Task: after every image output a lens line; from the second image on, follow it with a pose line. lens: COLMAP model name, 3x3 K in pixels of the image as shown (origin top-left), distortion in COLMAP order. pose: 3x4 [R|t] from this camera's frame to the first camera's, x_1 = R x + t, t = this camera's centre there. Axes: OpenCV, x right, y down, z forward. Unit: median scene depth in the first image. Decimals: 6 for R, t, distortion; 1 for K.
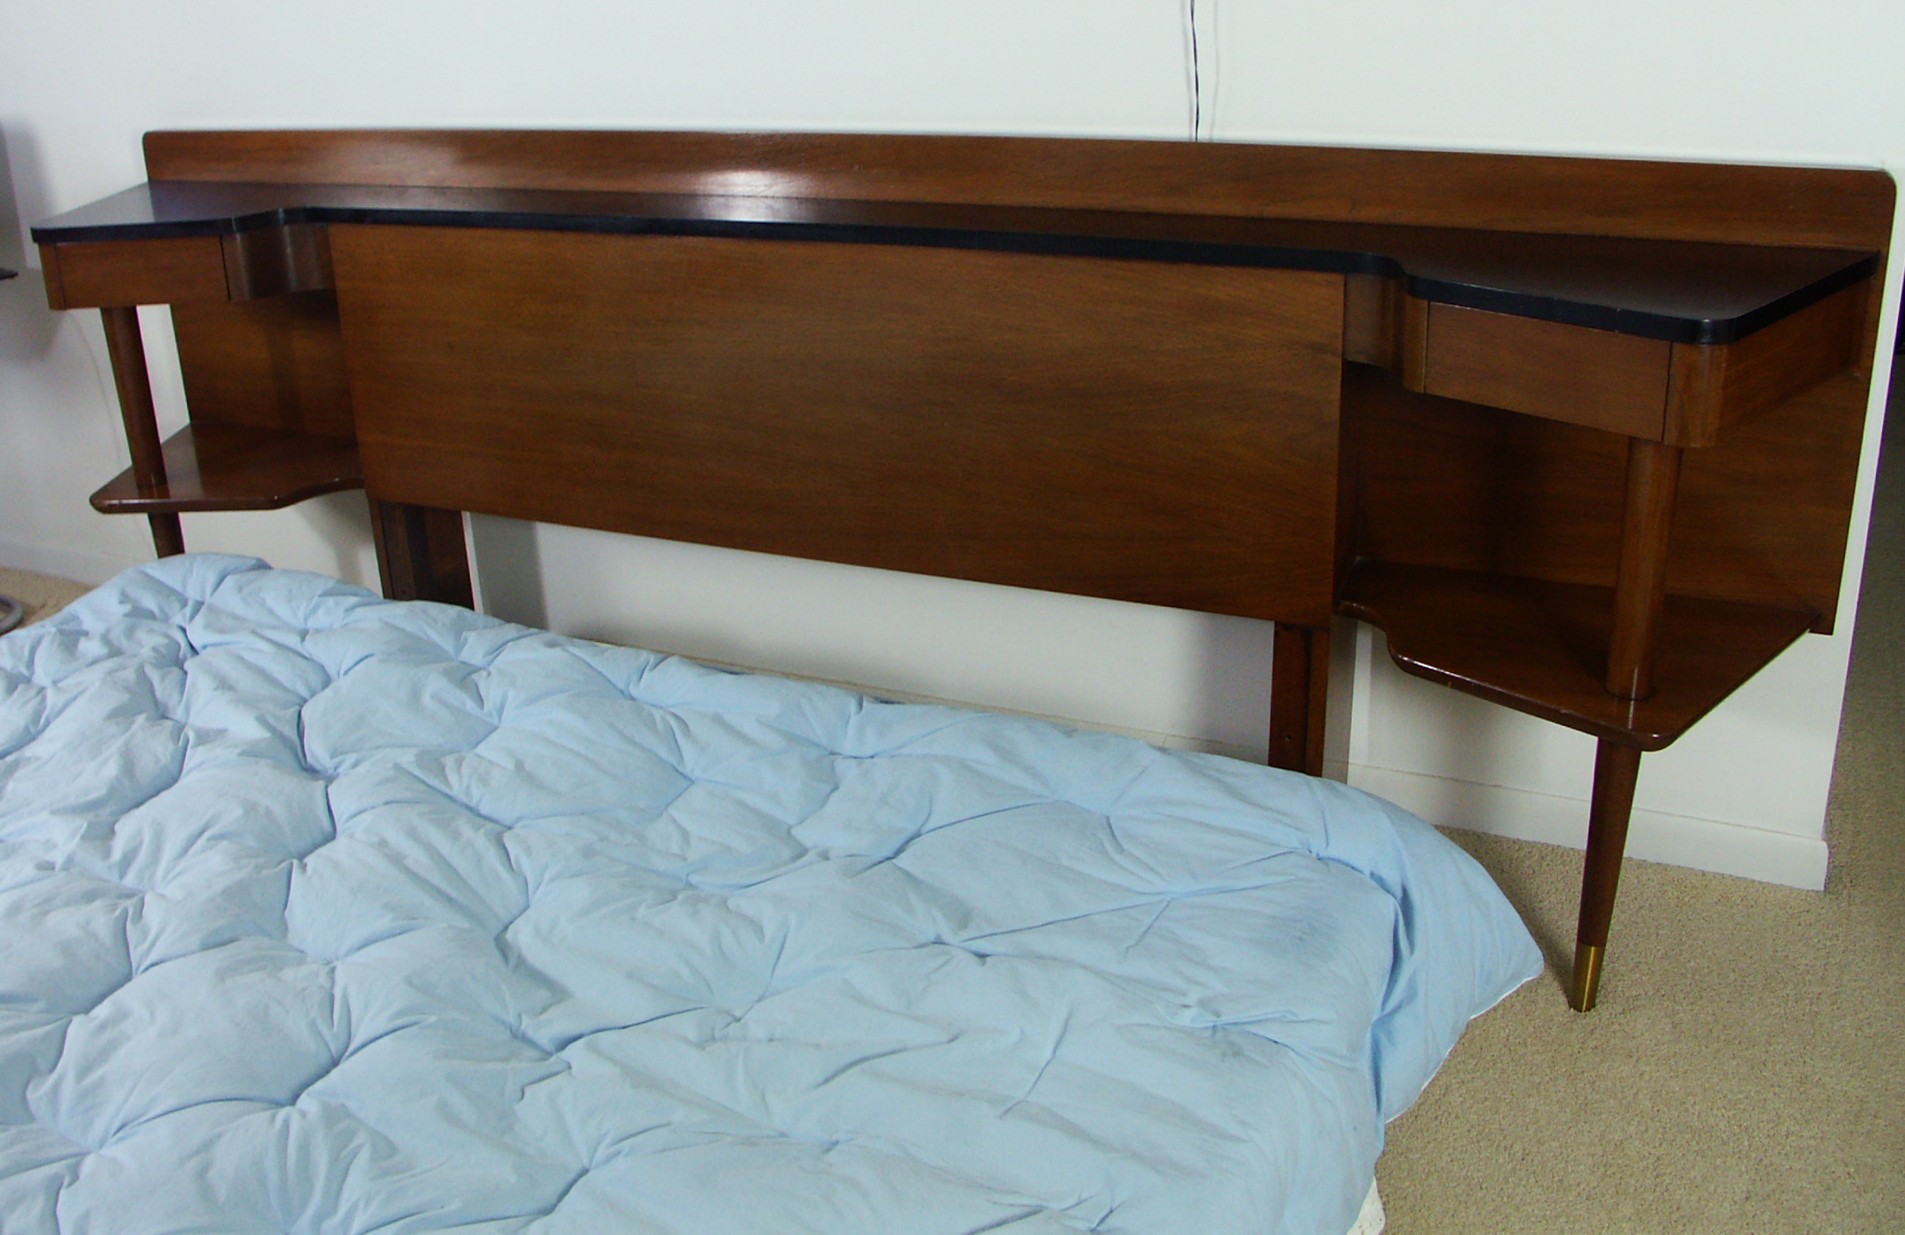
lens RADIAL K [[1694.6, 0, 1007.9], [0, 1694.6, 476.7], [0, 0, 1]] dist [-0.129024, 0.046473]
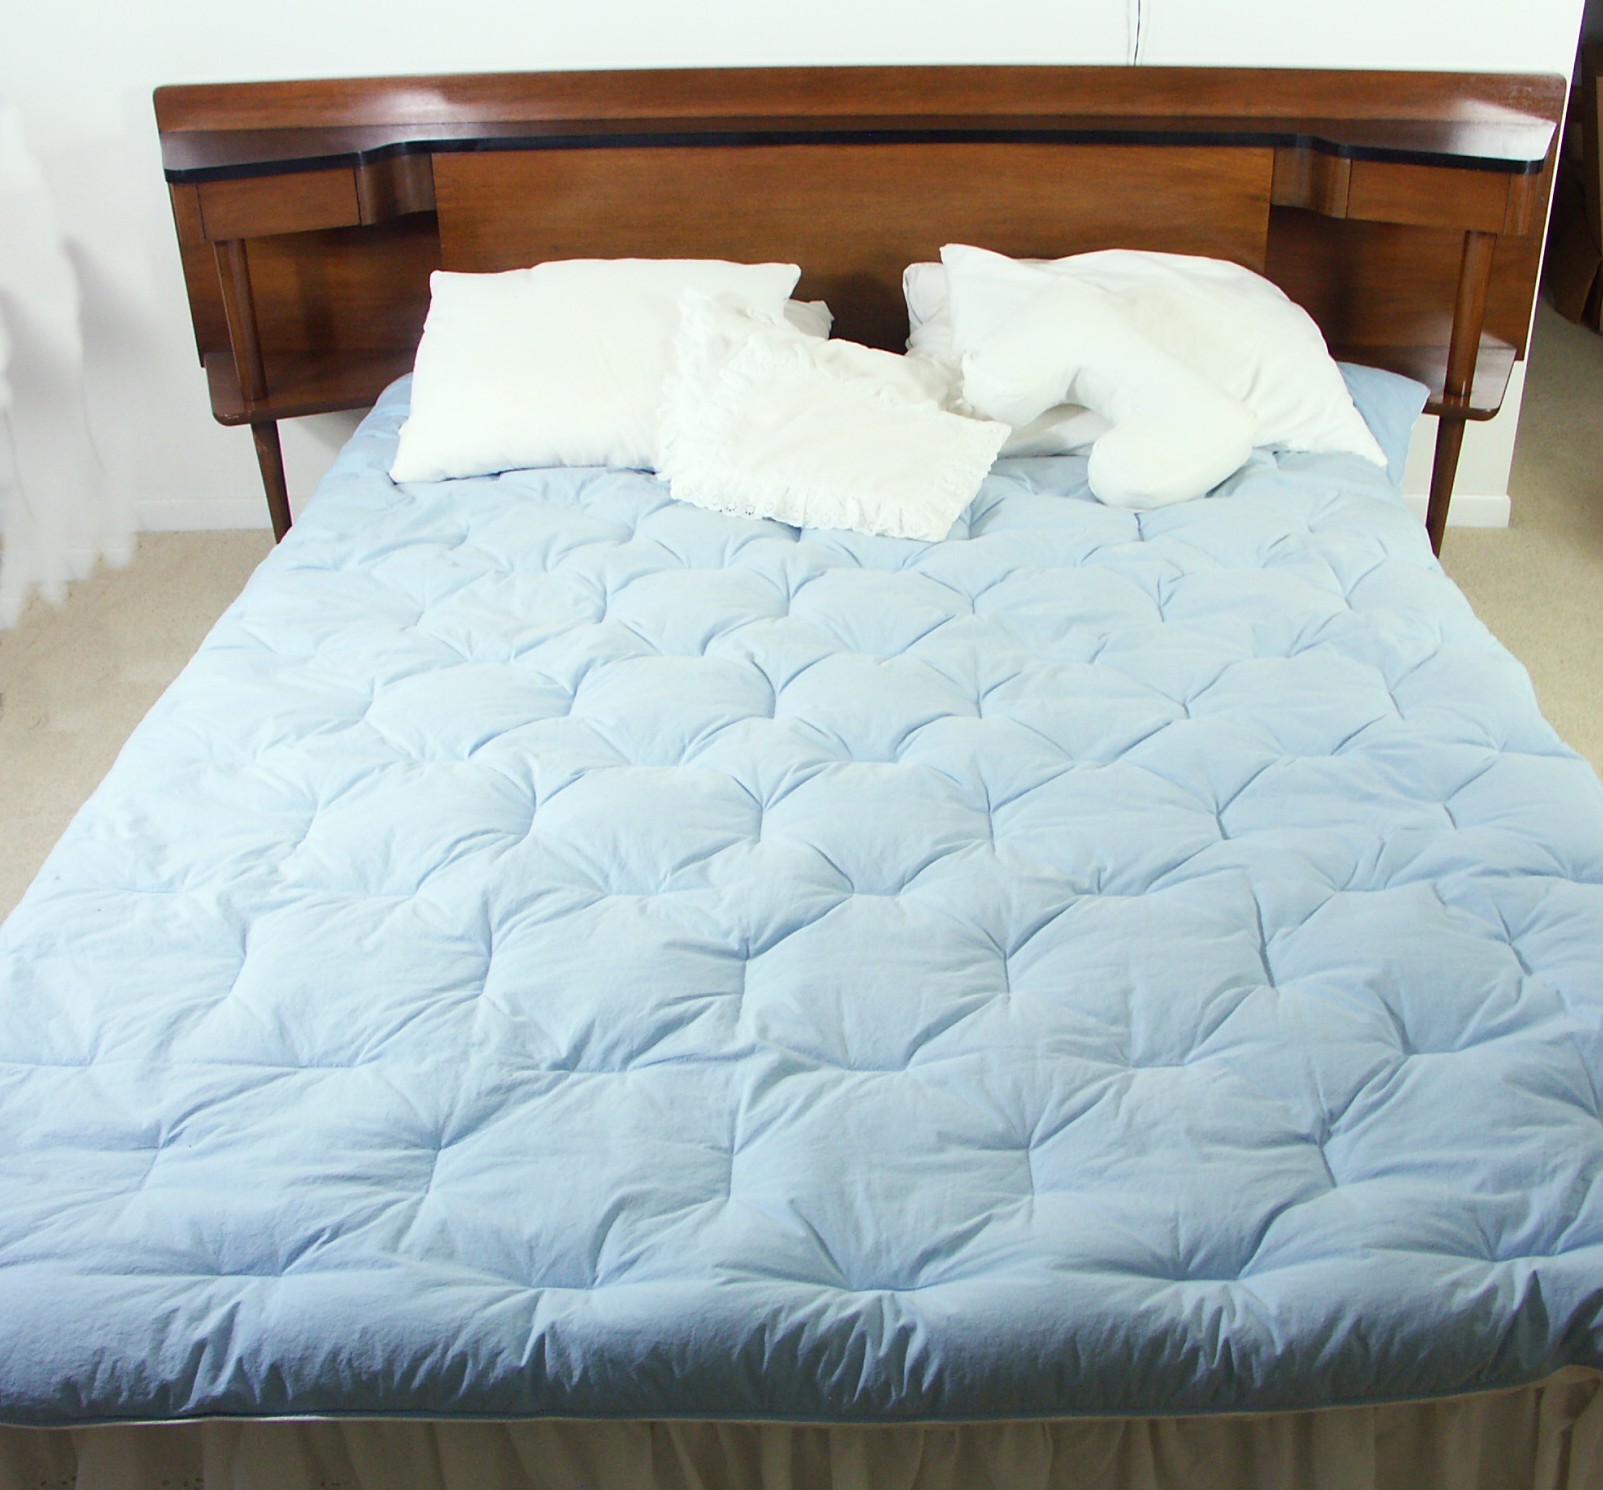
lens RADIAL K [[1712.0, 0, 889.1], [0, 1712.0, 691.4], [0, 0, 1]] dist [-0.124807, 0.000000]
pose [[0.916574, -0.158571, 0.367079, -0.758500], [0.105184, 0.981291, 0.161260, 0.083976], [-0.385782, -0.109196, 0.916105, -0.343942]]
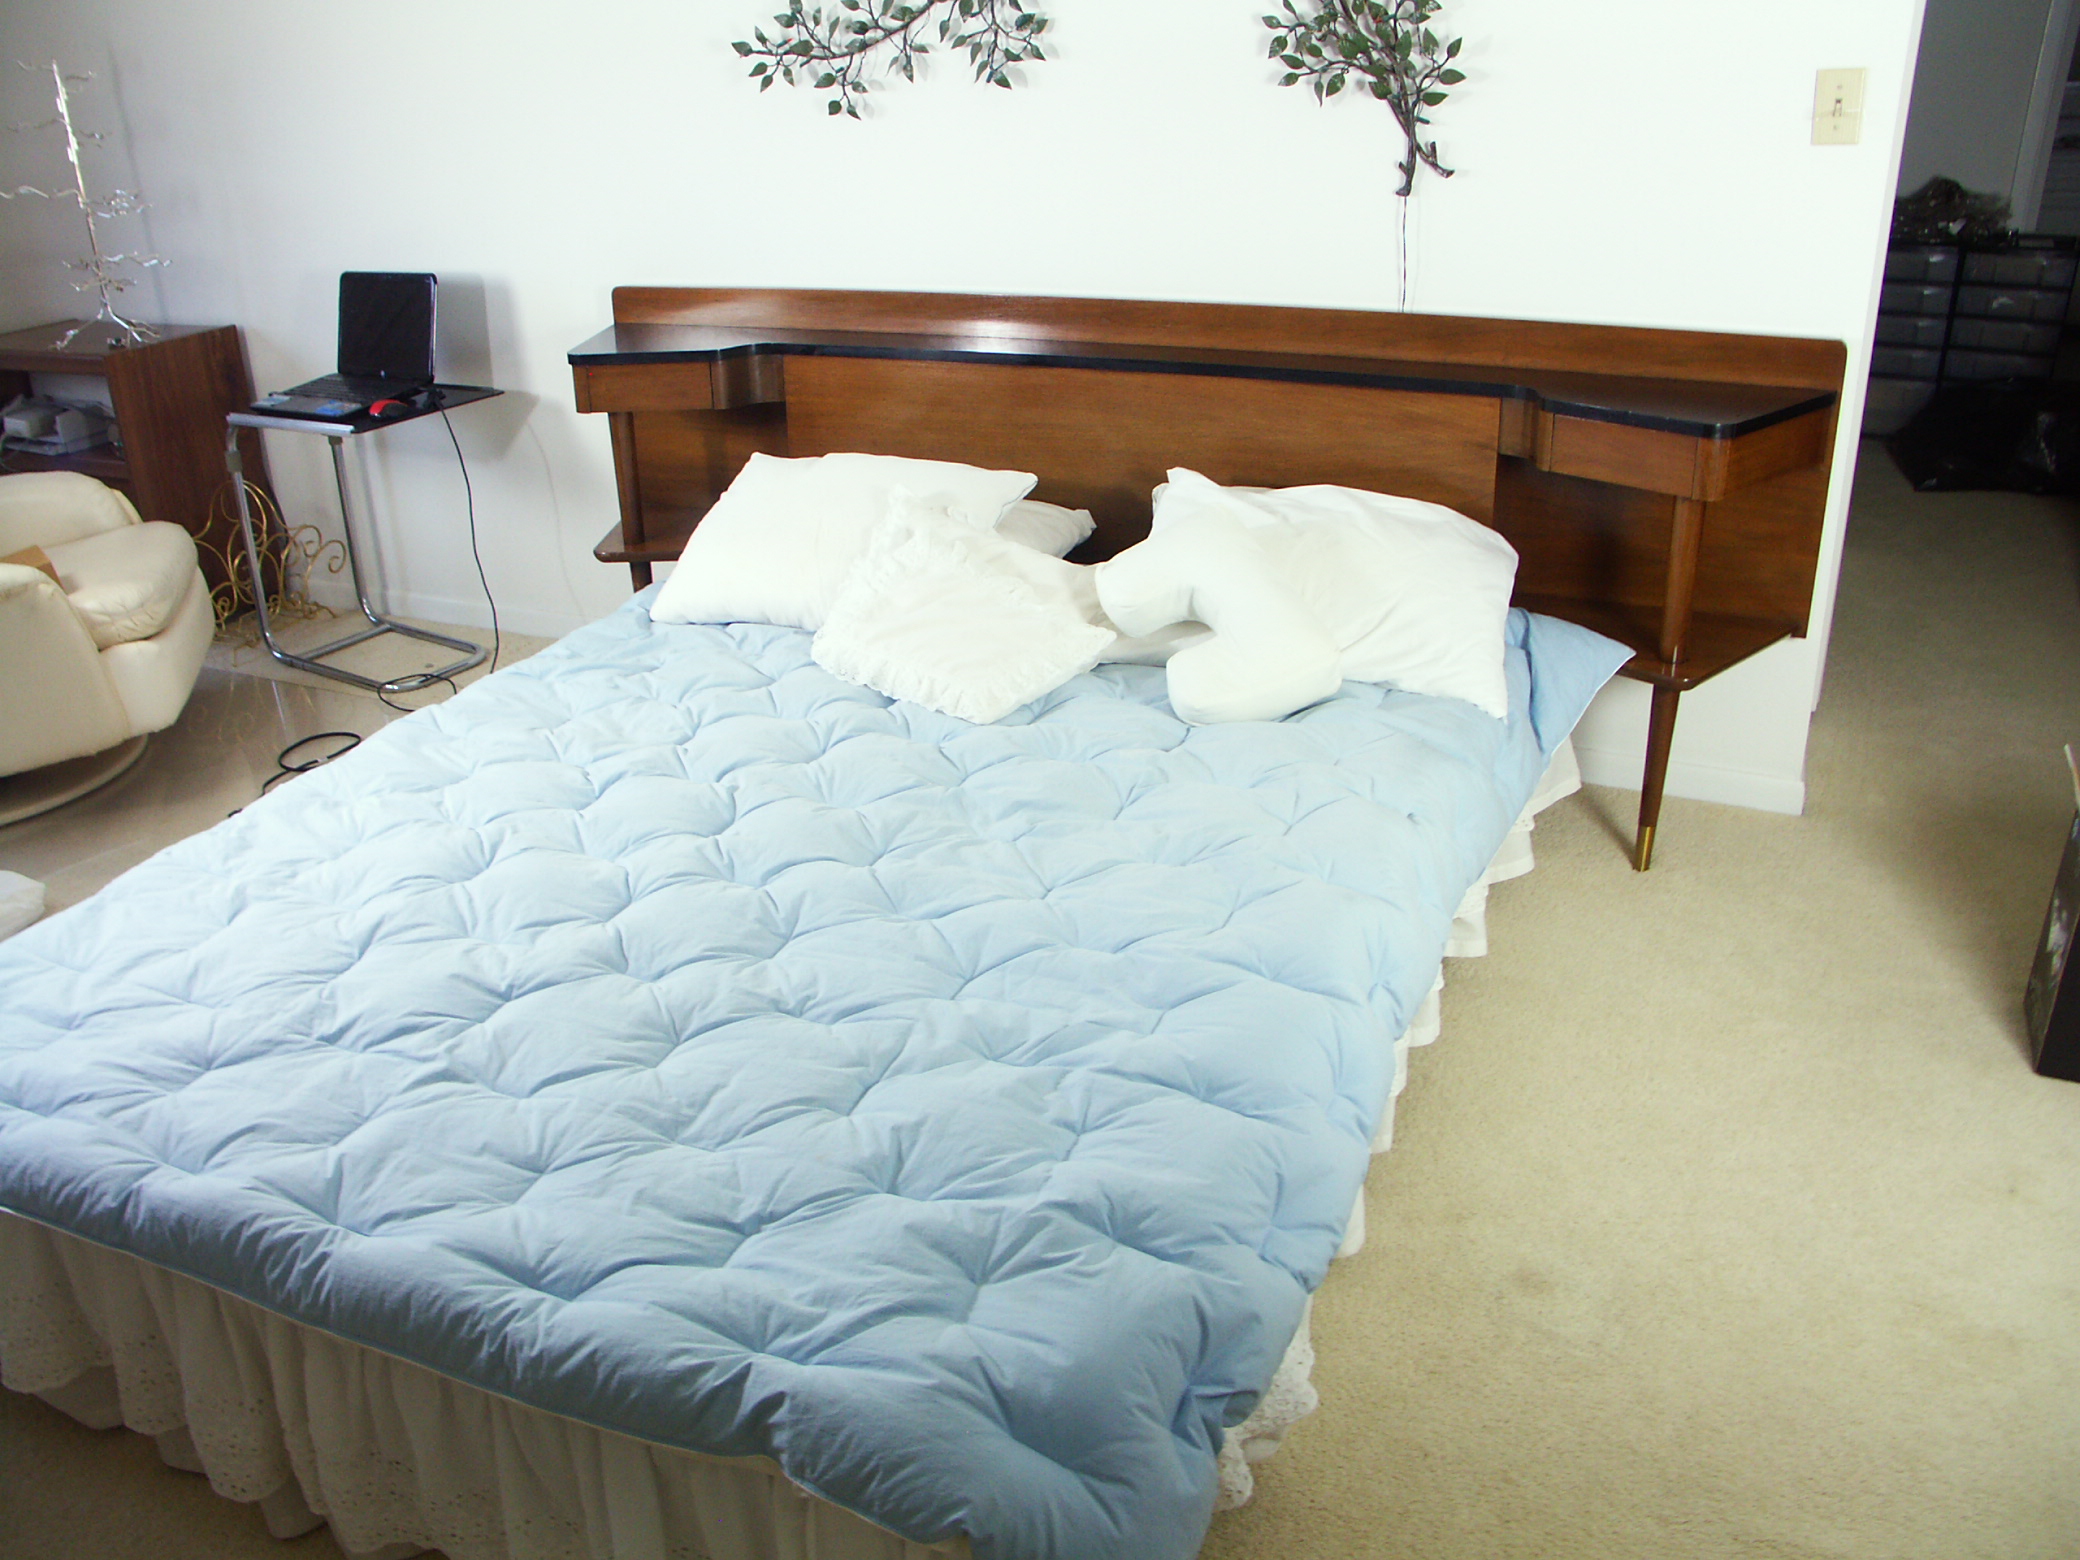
lens RADIAL K [[1740.3, 0, 1104.5], [0, 1740.3, 751.6], [0, 0, 1]] dist [-0.128778, 0.056915]
pose [[0.999826, 0.014763, 0.011377, -0.181428], [-0.015402, 0.998176, 0.058366, 0.119091], [-0.010494, -0.058531, 0.998230, -0.616176]]
